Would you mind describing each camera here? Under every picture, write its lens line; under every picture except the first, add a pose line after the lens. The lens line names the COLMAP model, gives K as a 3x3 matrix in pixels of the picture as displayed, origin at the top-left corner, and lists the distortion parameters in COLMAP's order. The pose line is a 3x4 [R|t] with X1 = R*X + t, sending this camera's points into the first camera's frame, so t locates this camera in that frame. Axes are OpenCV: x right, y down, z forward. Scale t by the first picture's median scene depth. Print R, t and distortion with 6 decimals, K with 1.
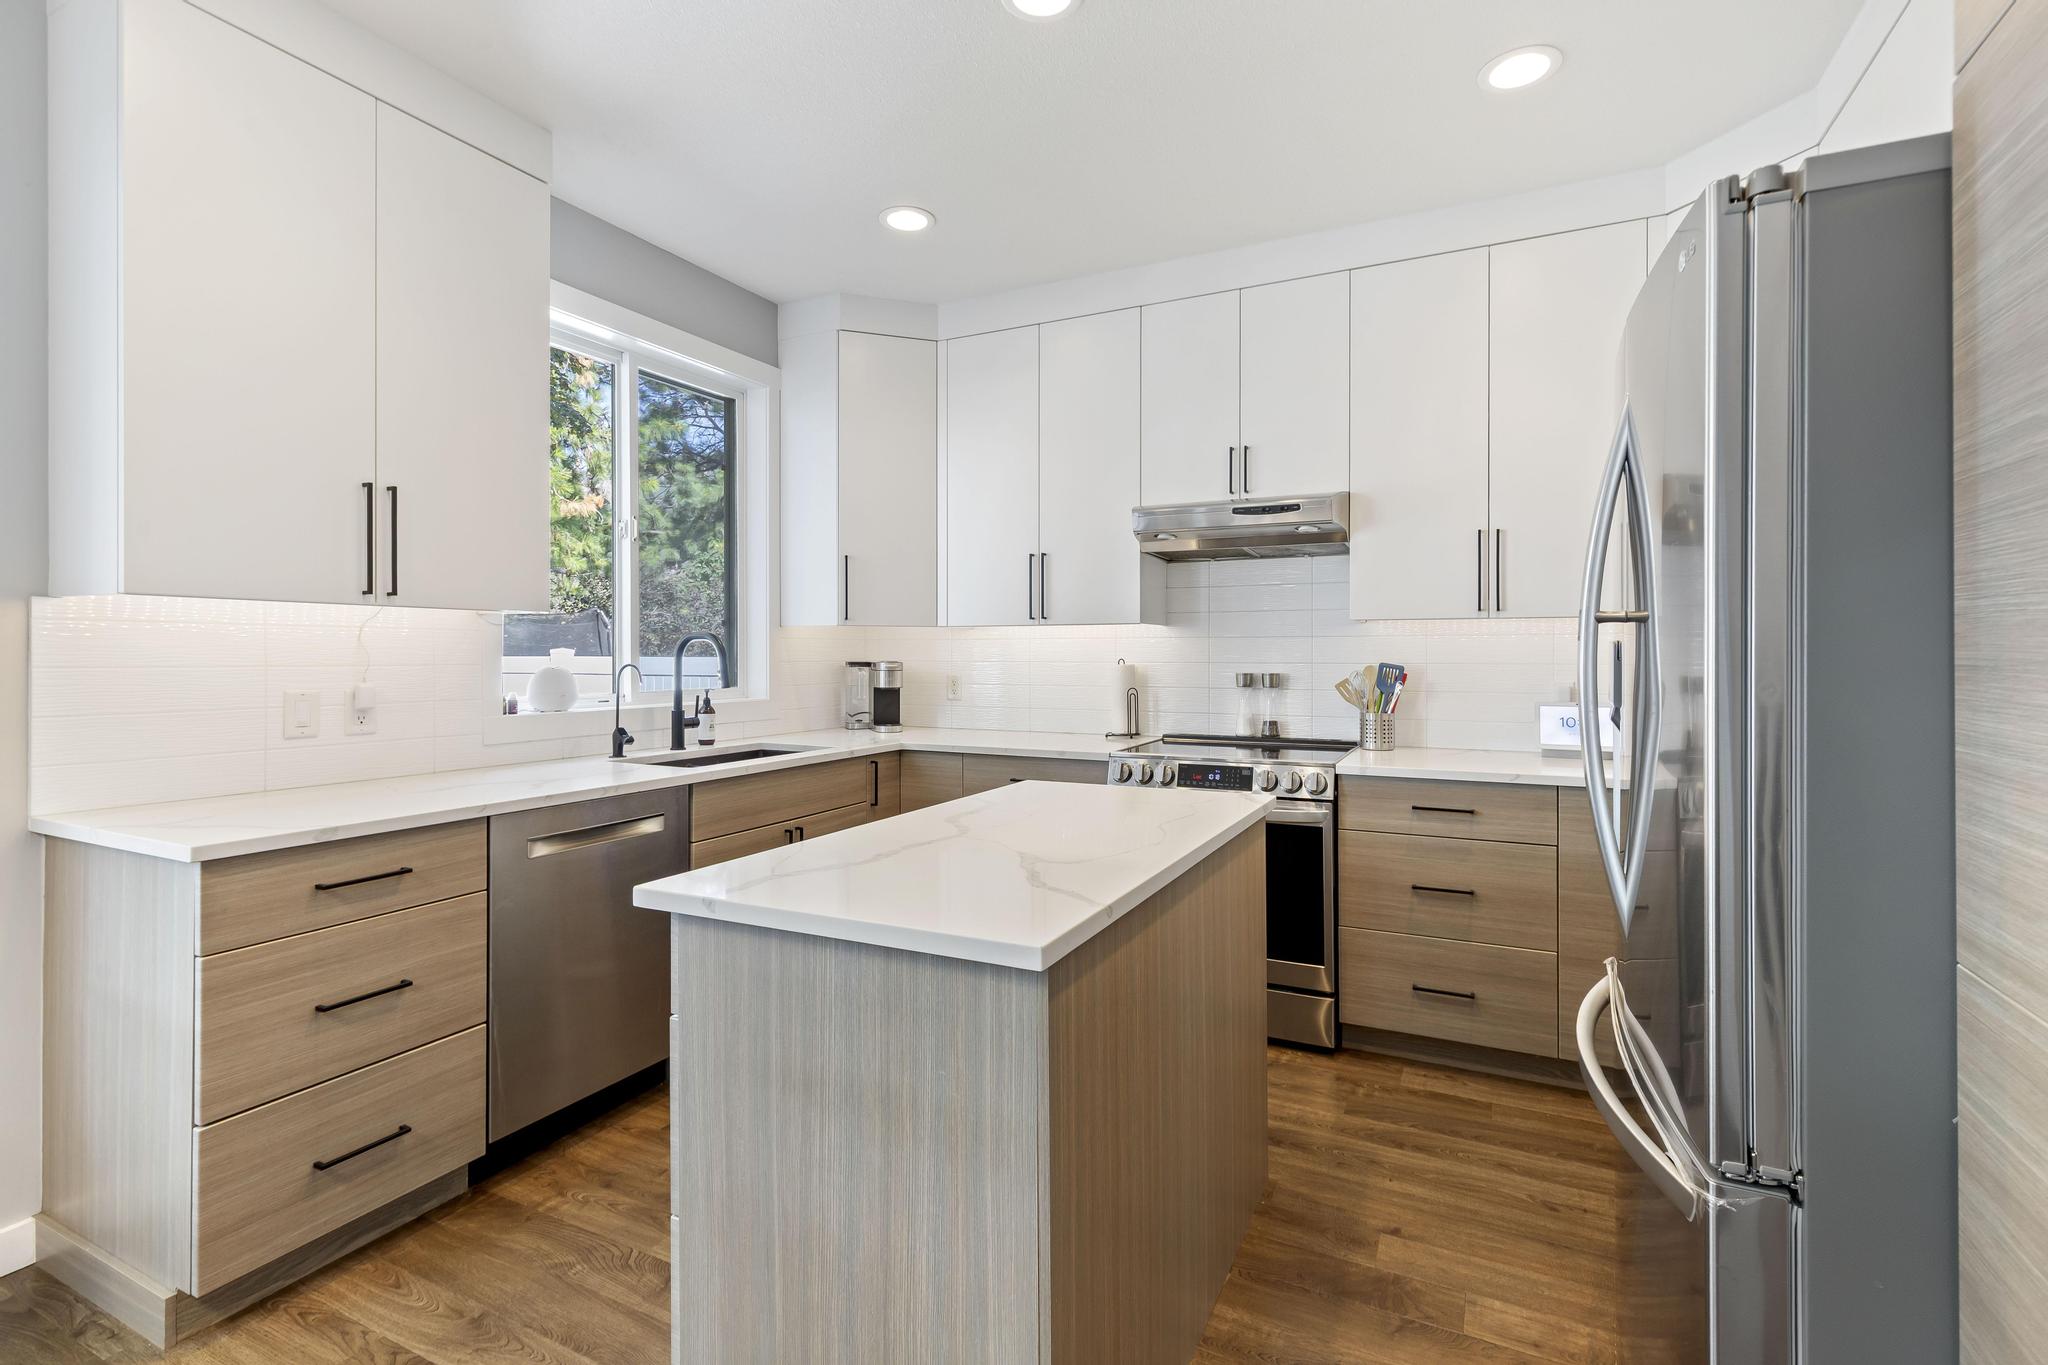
lens RADIAL K [[922.4, 0, 1035.9], [0, 922.4, 675.8], [0, 0, 1]] dist [0.001155, 0.000007]
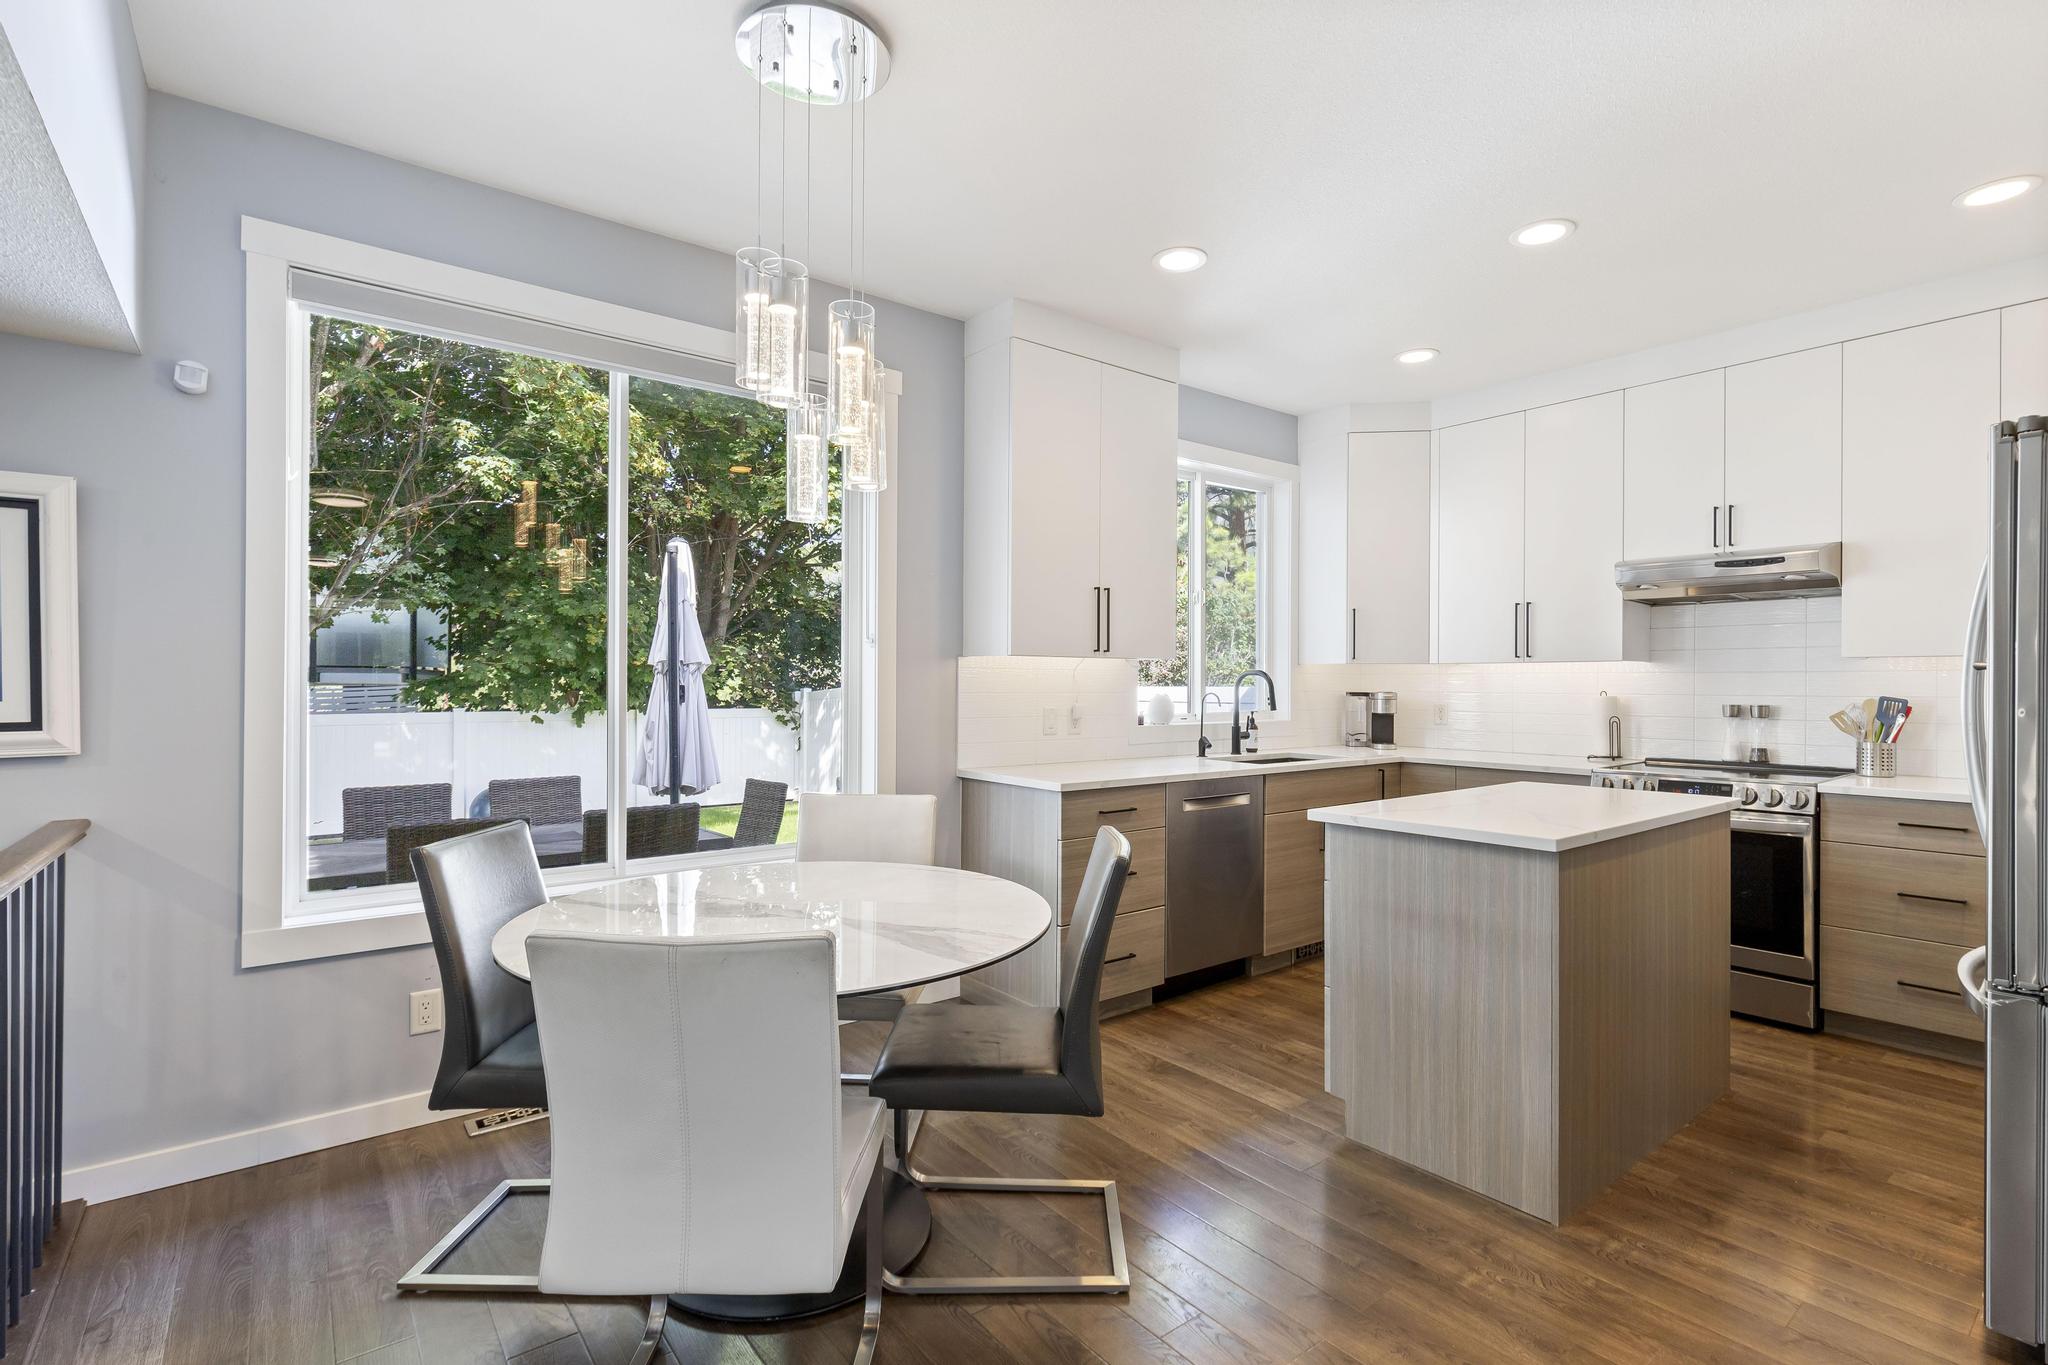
lens RADIAL K [[957.7, 0, 1027.7], [0, 957.7, 691.7], [0, 0, 1]] dist [-0.007693, 0.000300]
pose [[0.900565, 0.006290, -0.434675, -0.047123], [-0.012525, 0.999856, -0.011481, 0.006589], [0.434540, 0.015784, 0.900514, -0.499115]]
